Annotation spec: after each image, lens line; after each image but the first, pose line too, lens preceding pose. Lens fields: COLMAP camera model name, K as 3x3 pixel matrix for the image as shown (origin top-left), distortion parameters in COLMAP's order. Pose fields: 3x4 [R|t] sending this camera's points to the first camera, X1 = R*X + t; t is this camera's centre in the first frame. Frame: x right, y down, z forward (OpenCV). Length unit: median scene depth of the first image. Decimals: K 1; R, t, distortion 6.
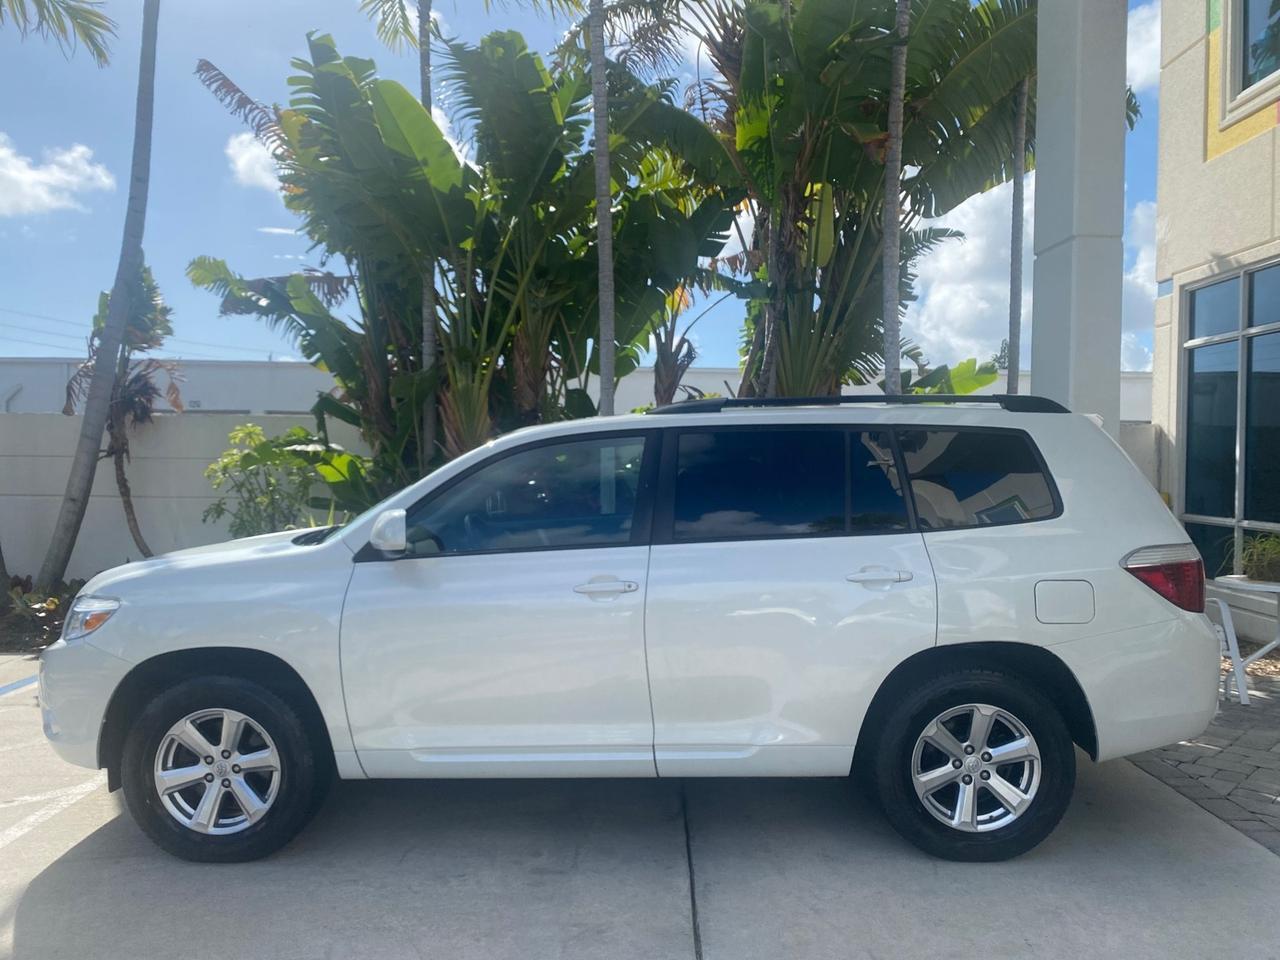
lens RADIAL K [[982.3, 0, 637.5], [0, 982.3, 474.5], [0, 0, 1]] dist [0.024481, -0.030723]
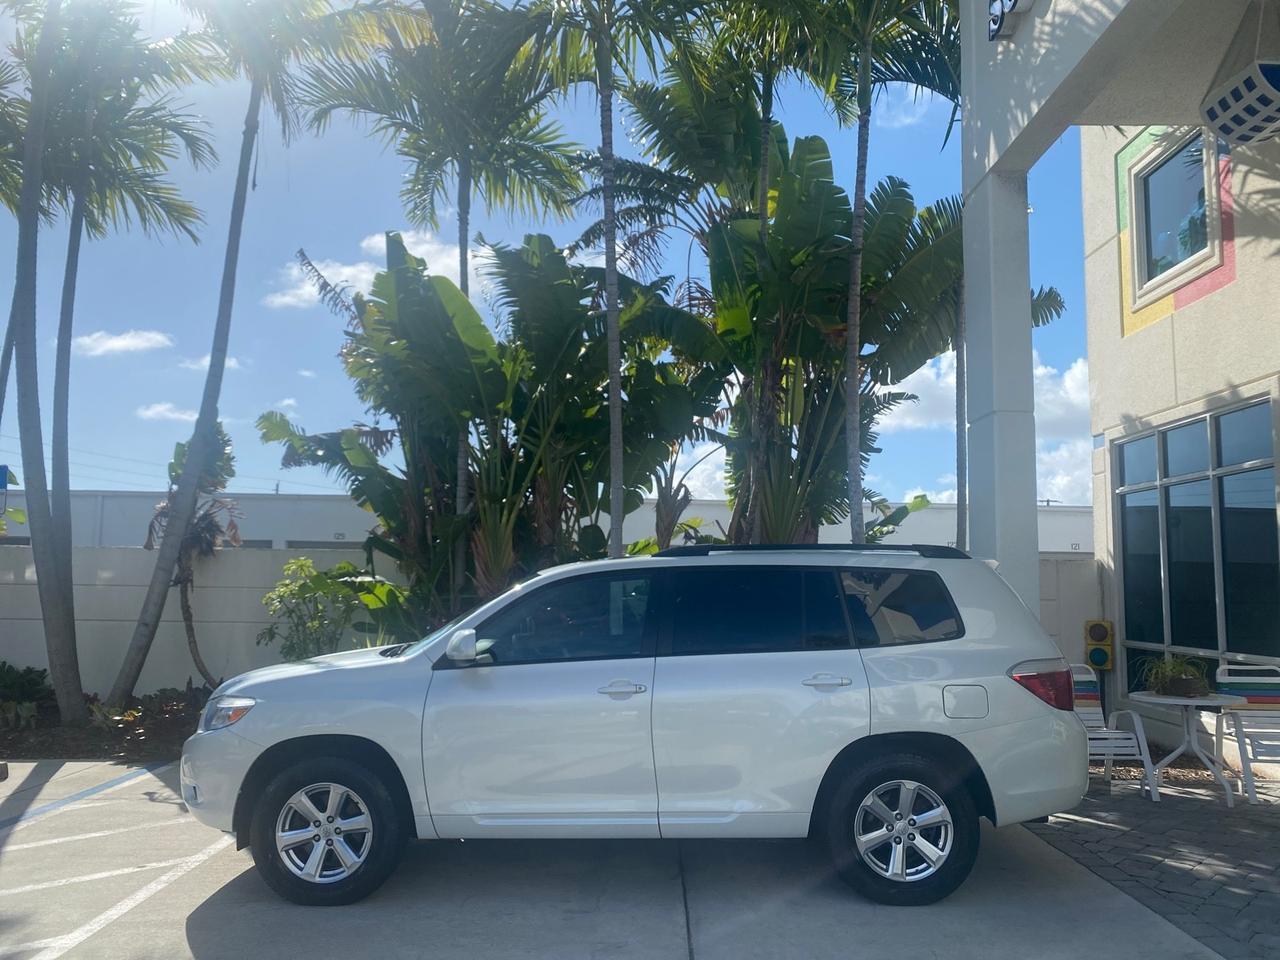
lens RADIAL K [[982.3, 0, 639.6], [0, 982.3, 469.1], [0, 0, 1]] dist [0.024481, -0.030723]
pose [[0.999991, 0.003435, 0.002493, -0.006402], [-0.003071, 0.990993, -0.133880, -0.001206], [-0.002931, 0.133871, 0.990994, -0.178135]]
